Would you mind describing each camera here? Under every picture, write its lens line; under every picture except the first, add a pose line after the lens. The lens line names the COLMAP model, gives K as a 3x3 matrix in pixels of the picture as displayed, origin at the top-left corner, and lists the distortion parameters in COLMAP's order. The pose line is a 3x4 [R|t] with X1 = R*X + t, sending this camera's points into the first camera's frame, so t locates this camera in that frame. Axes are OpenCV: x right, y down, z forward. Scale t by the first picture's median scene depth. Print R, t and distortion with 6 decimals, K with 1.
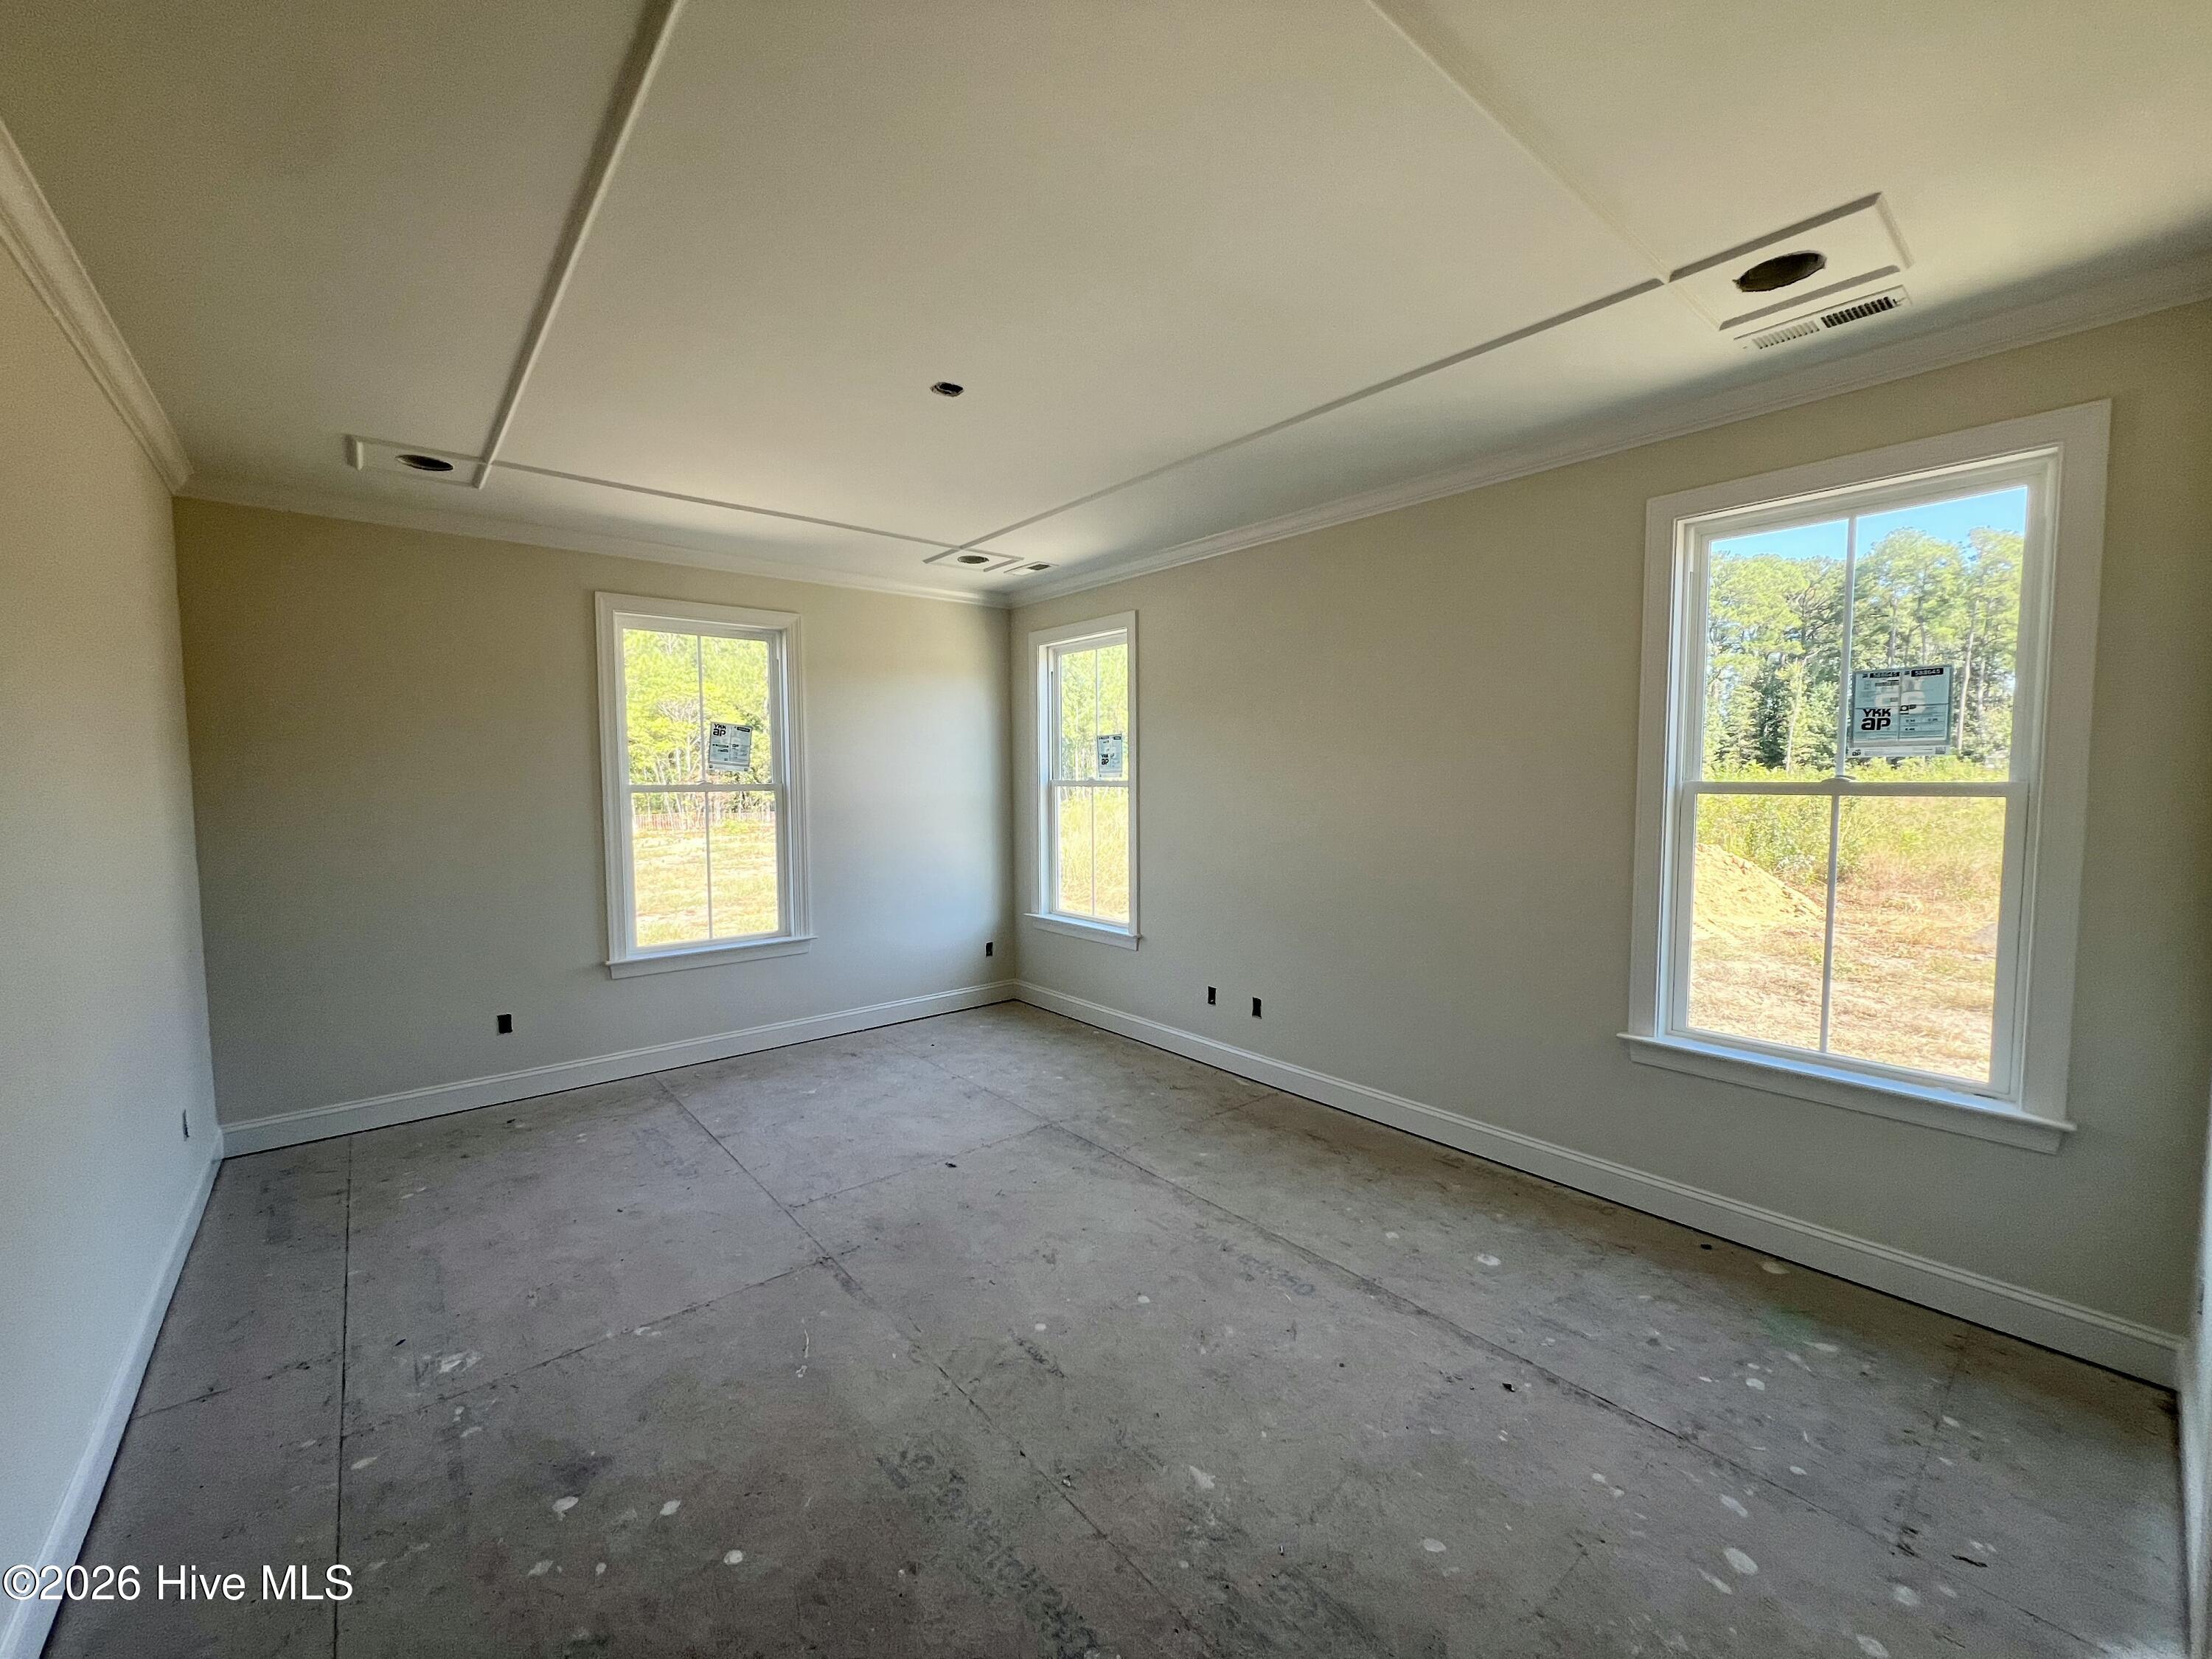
lens RADIAL K [[878.3, 0, 1106.0], [0, 878.3, 829.5], [0, 0, 1]] dist [-0.001863, 0.000052]
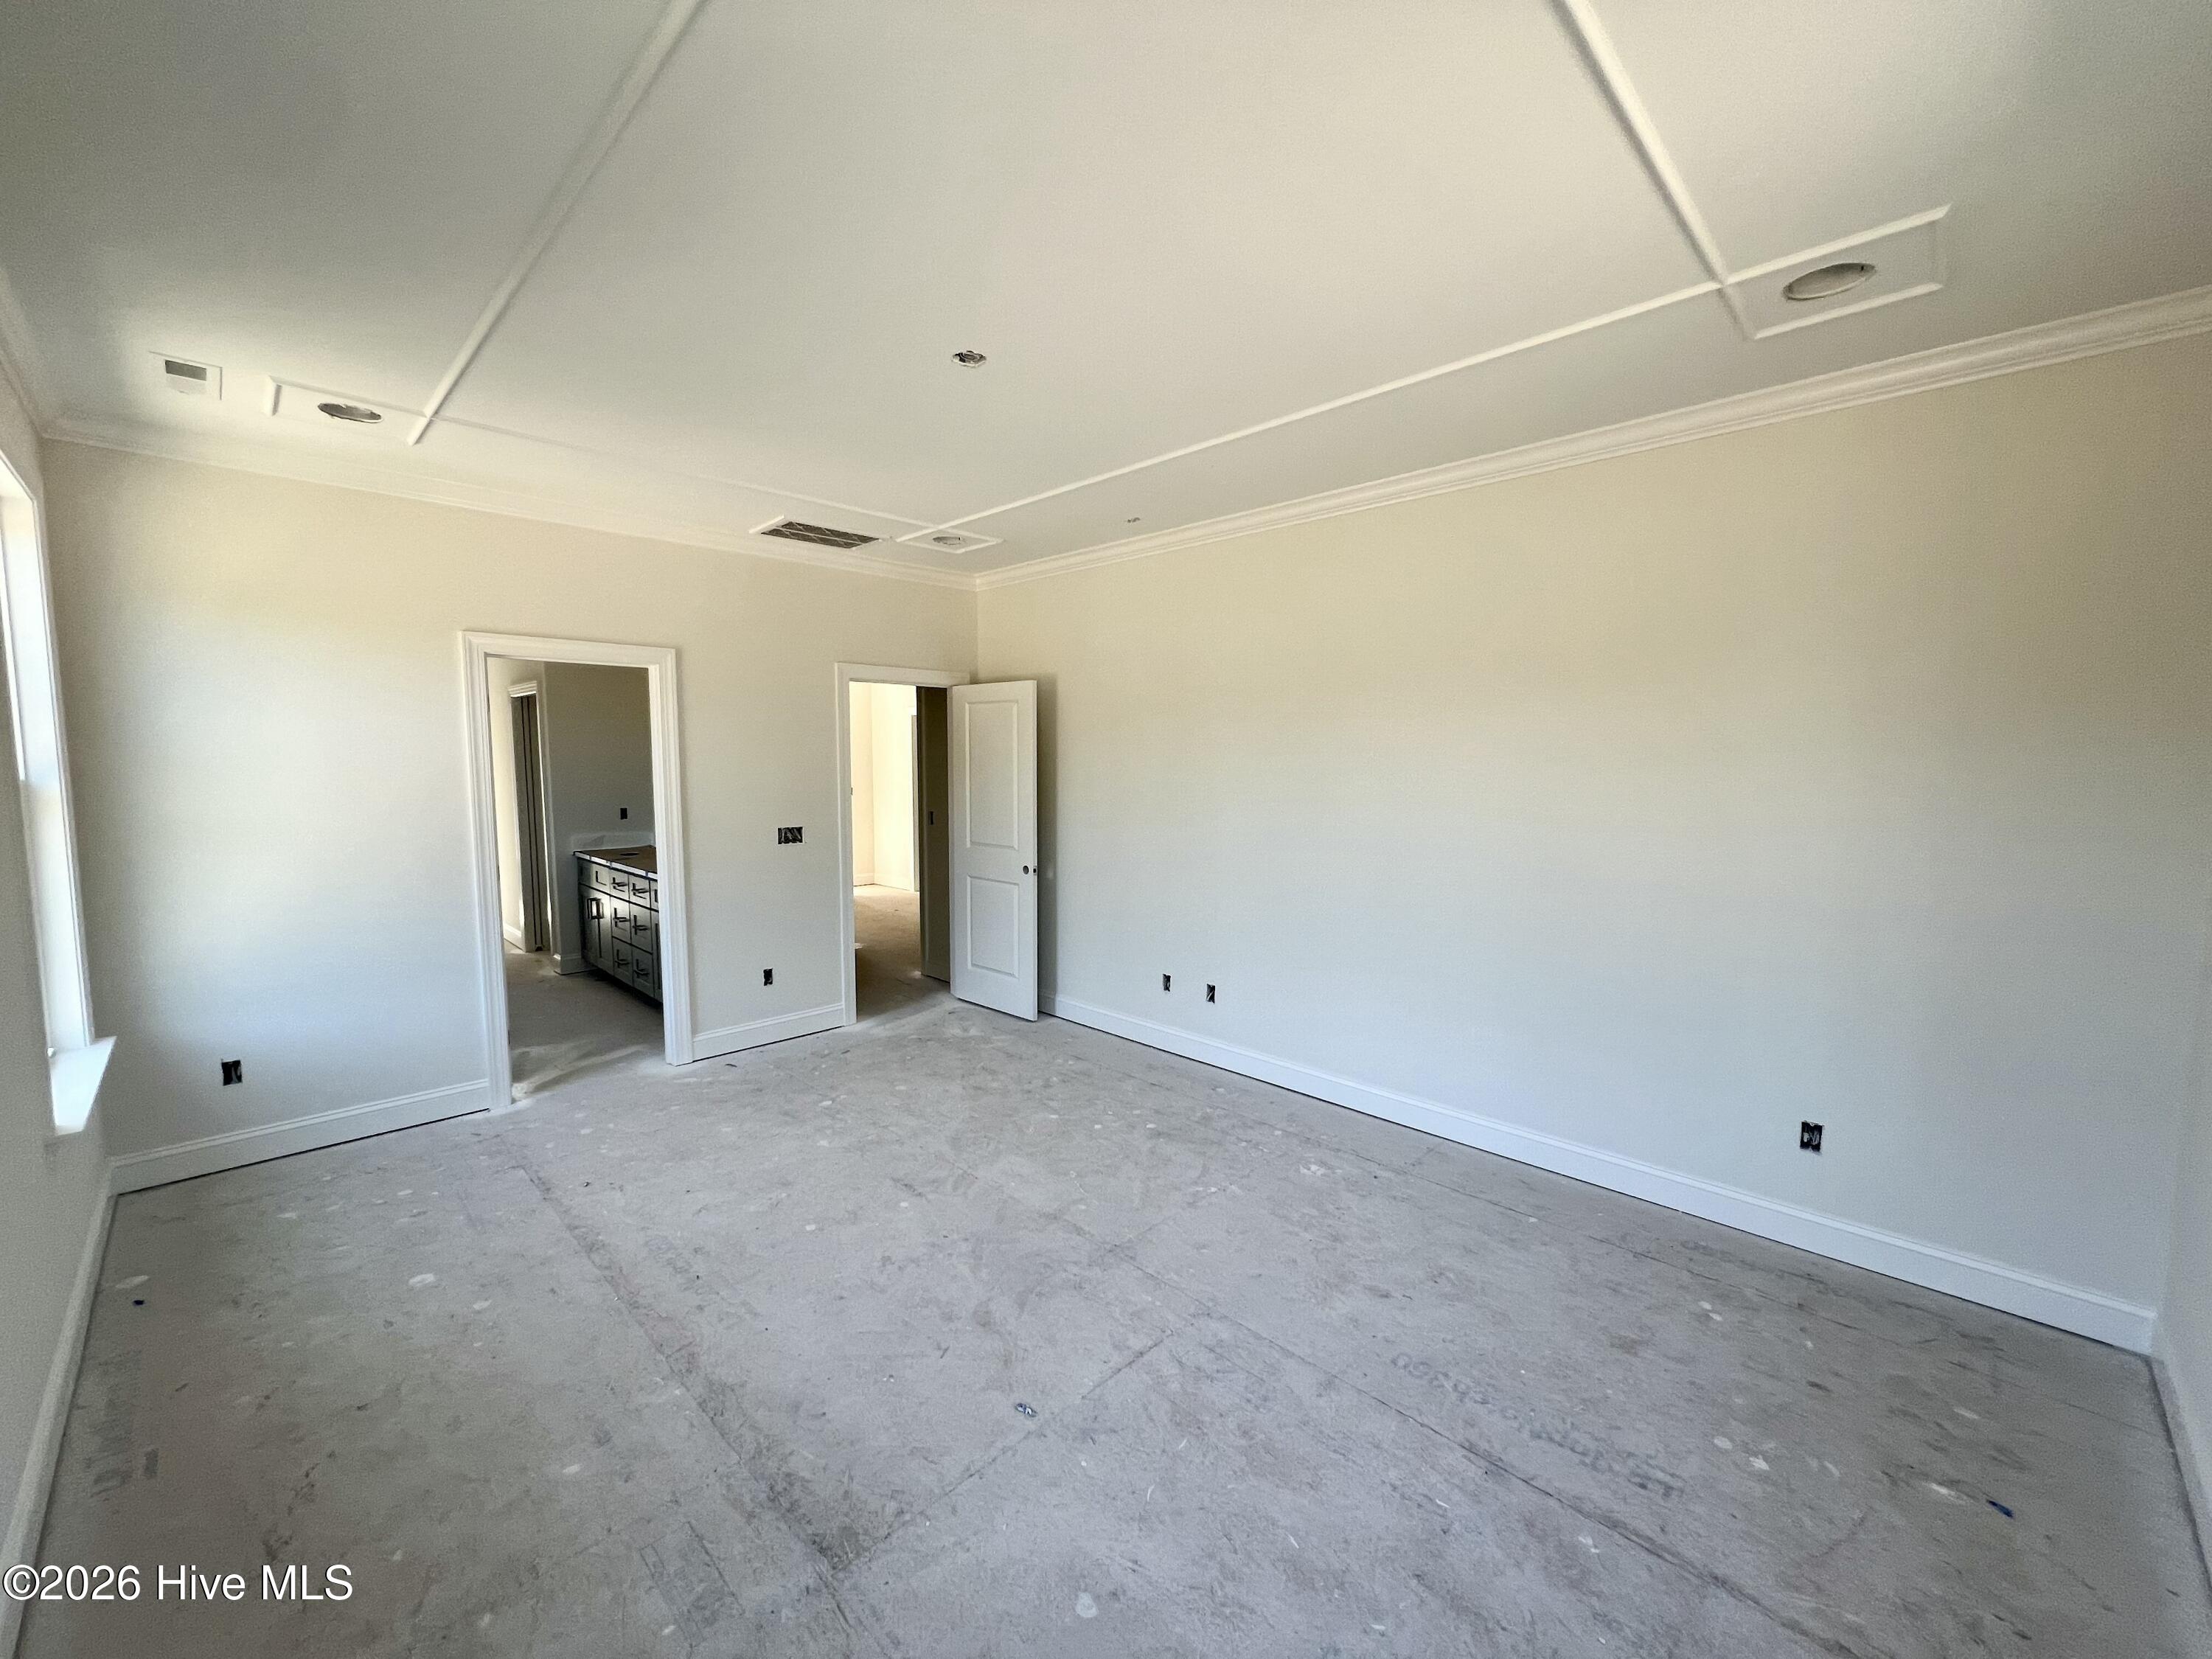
lens RADIAL K [[878.3, 0, 1106.0], [0, 878.3, 829.5], [0, 0, 1]] dist [-0.001863, 0.000052]
pose [[-0.996003, 0.011367, -0.088593, -0.229347], [-0.001687, 0.989299, 0.145894, -0.137513], [0.089303, 0.145461, -0.985325, 1.946173]]
